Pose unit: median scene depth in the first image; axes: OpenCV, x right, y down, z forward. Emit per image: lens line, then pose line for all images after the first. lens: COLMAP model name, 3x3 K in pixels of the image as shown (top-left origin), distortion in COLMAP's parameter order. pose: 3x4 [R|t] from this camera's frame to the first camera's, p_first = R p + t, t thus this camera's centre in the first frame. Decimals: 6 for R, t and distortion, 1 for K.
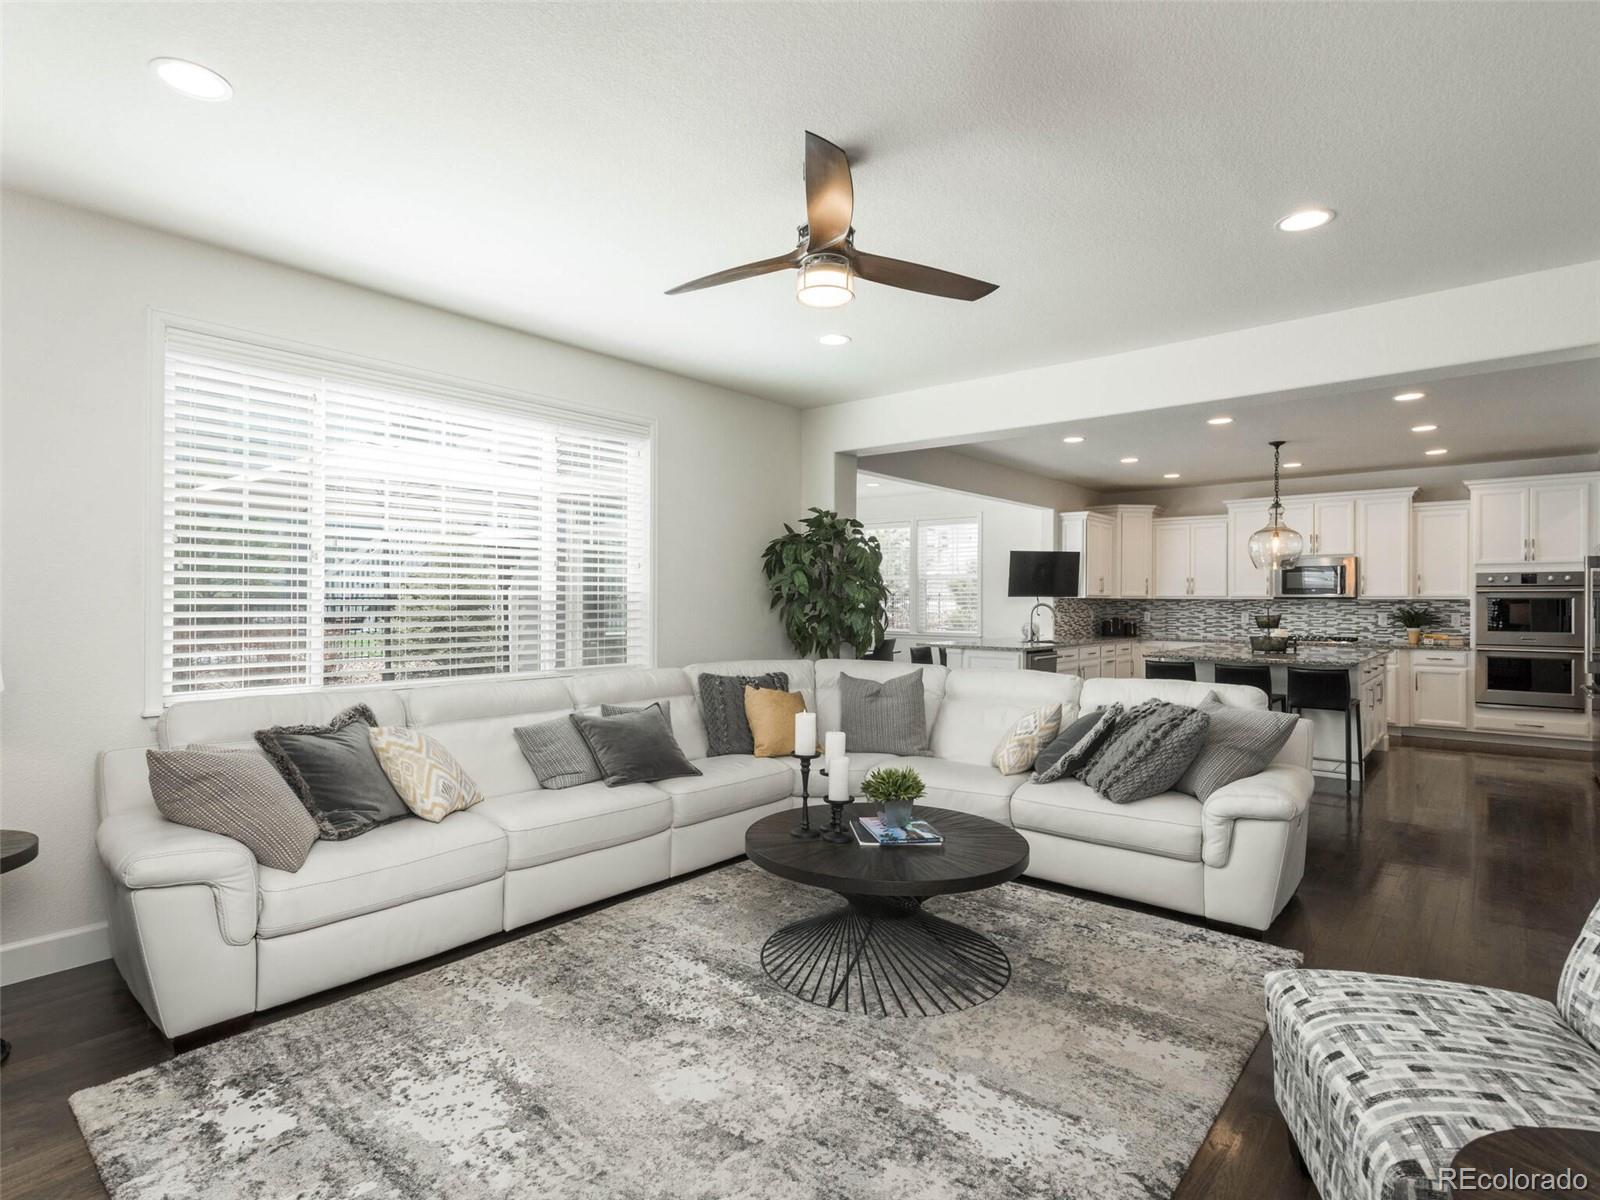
lens RADIAL K [[845.8, 0, 784.3], [0, 845.8, 601.1], [0, 0, 1]] dist [0.034654, -0.017630]
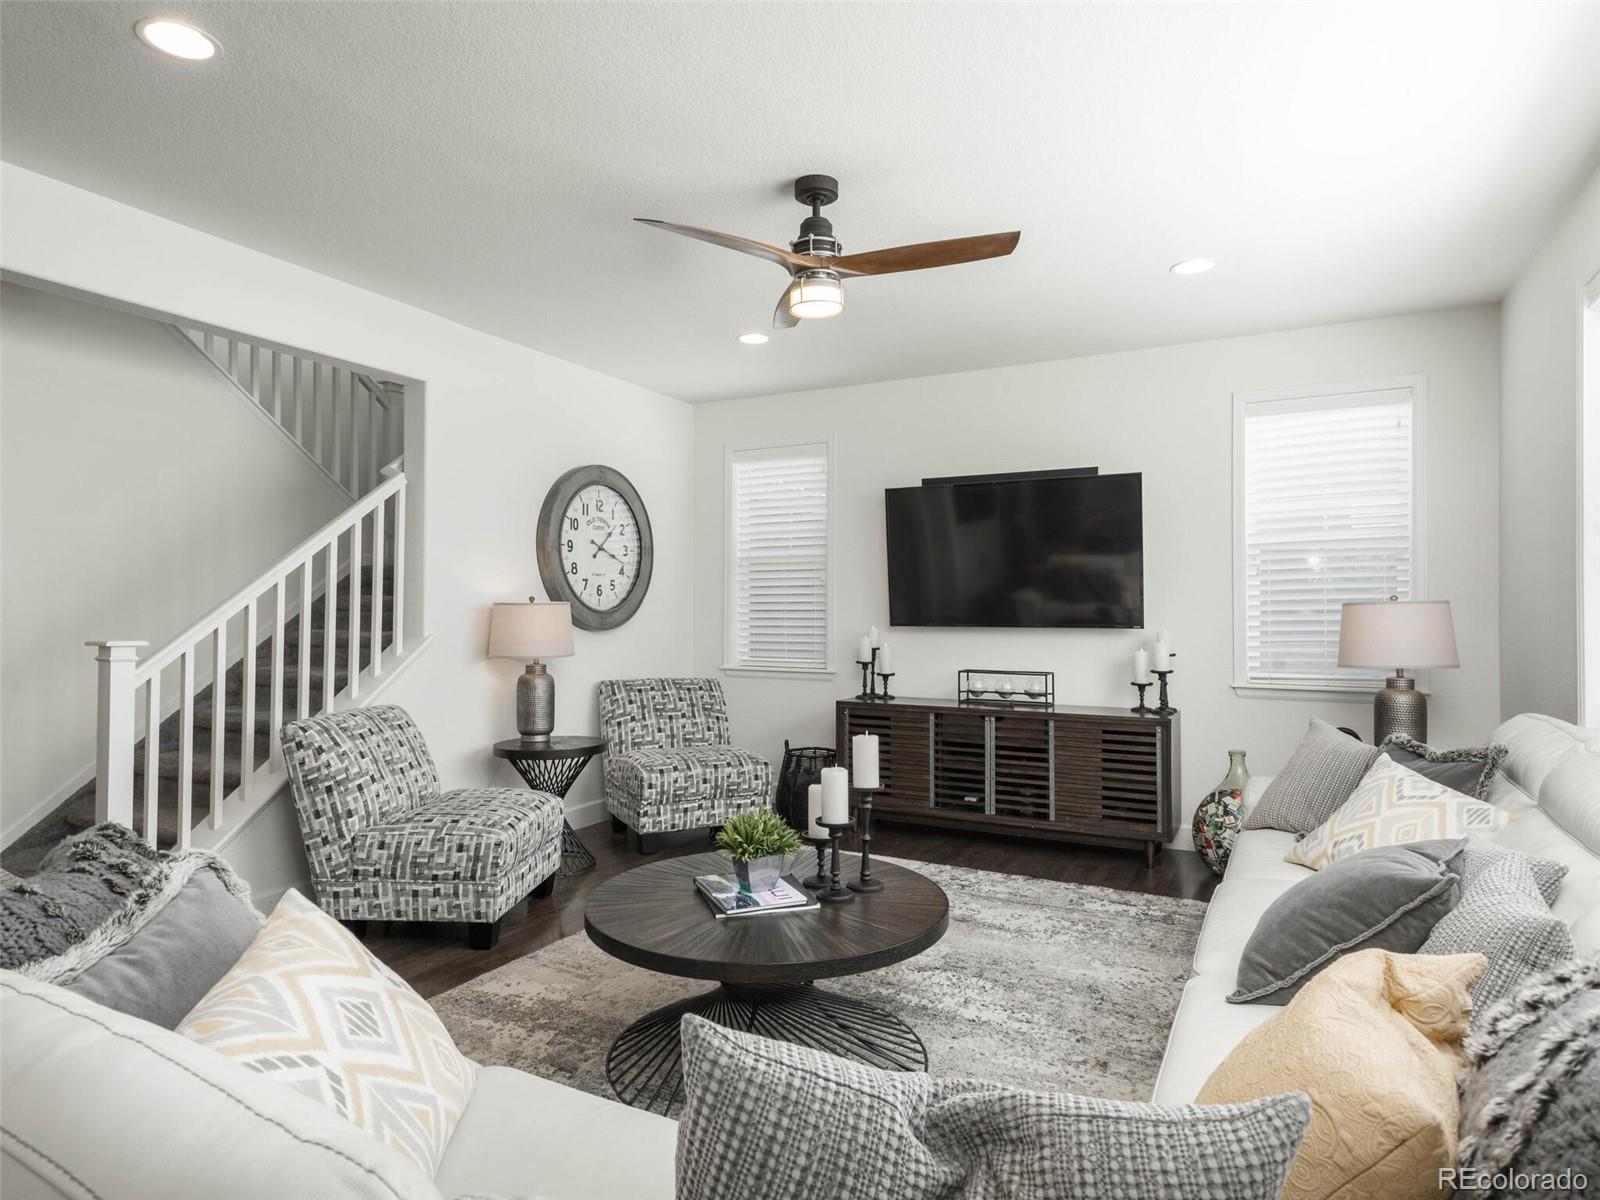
lens RADIAL K [[918.5, 0, 787.5], [0, 918.5, 599.3], [0, 0, 1]] dist [0.022122, -0.013619]
pose [[-0.975961, -0.009638, -0.217733, 0.285765], [-0.006659, 0.999874, -0.014411, 0.017114], [0.217845, -0.012615, -0.975902, 1.827779]]
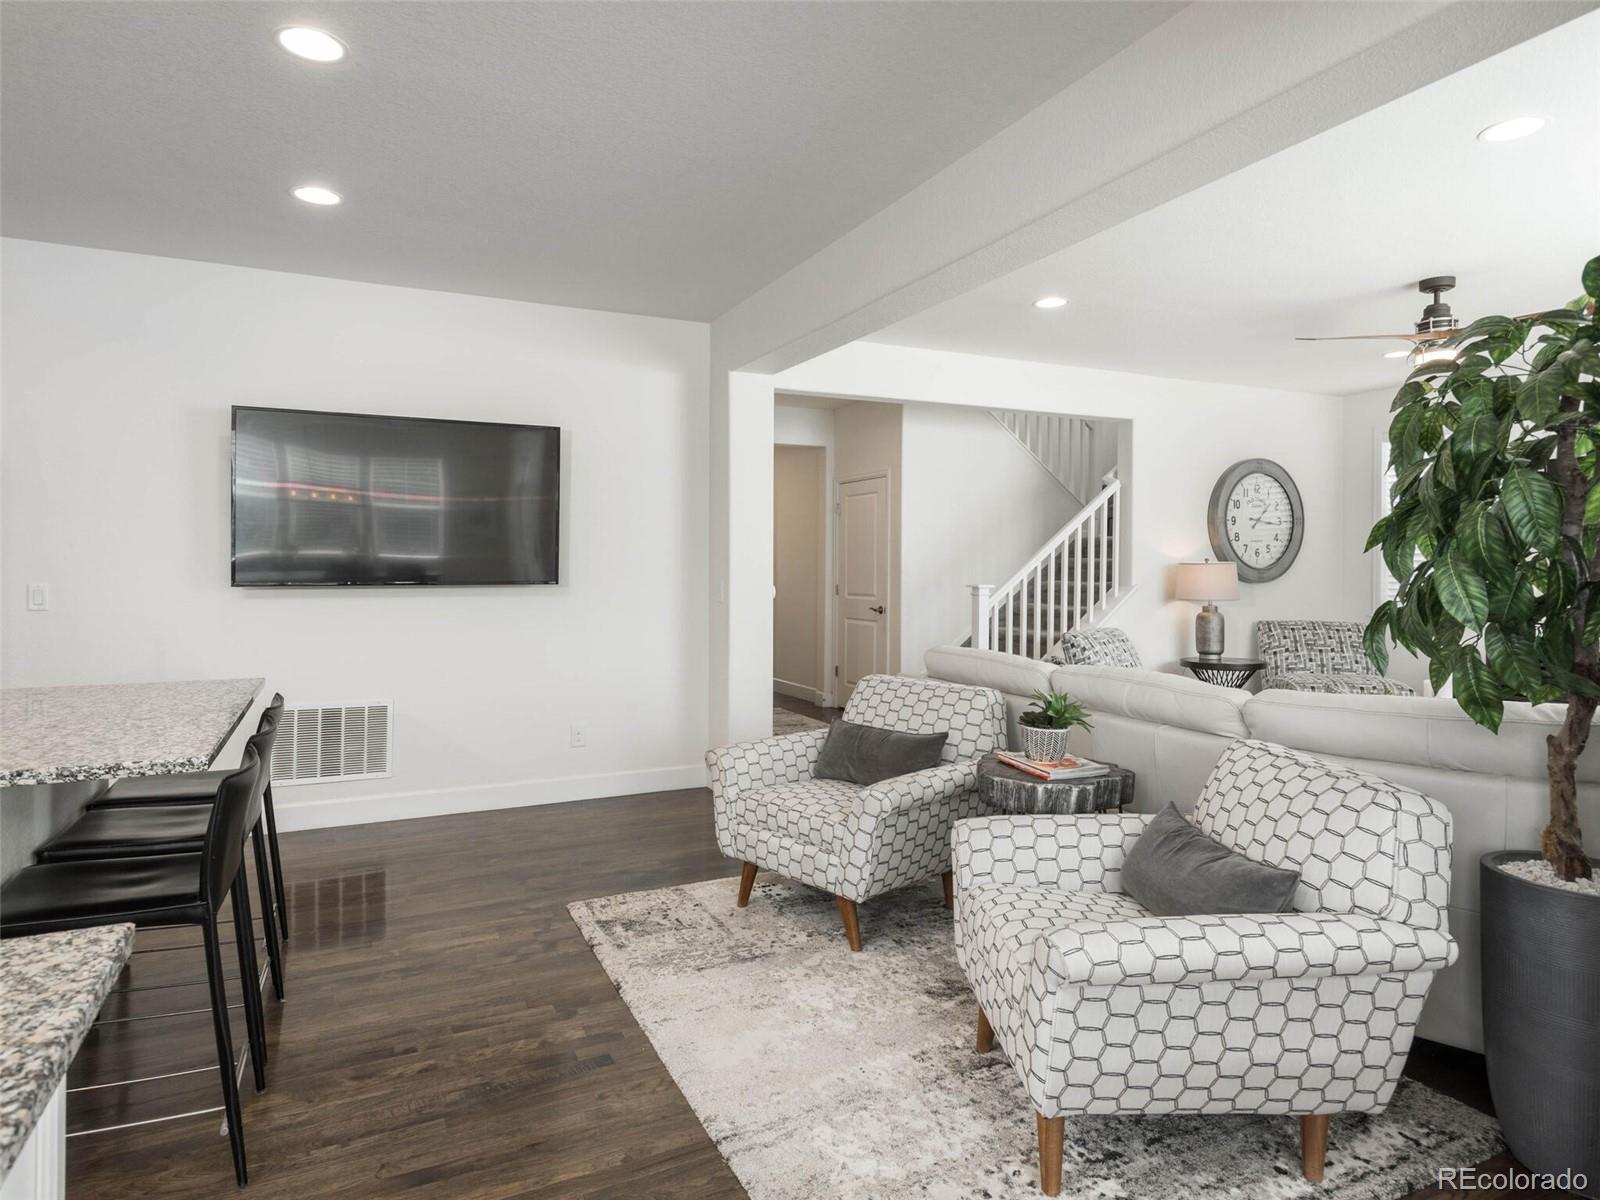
lens RADIAL K [[873.8, 0, 795.3], [0, 873.8, 568.4], [0, 0, 1]] dist [0.036677, -0.000204]
pose [[-0.901634, -0.007873, 0.432427, 0.342922], [-0.004984, 0.999957, 0.007816, 0.004980], [-0.432470, 0.004892, -0.901635, 2.566054]]
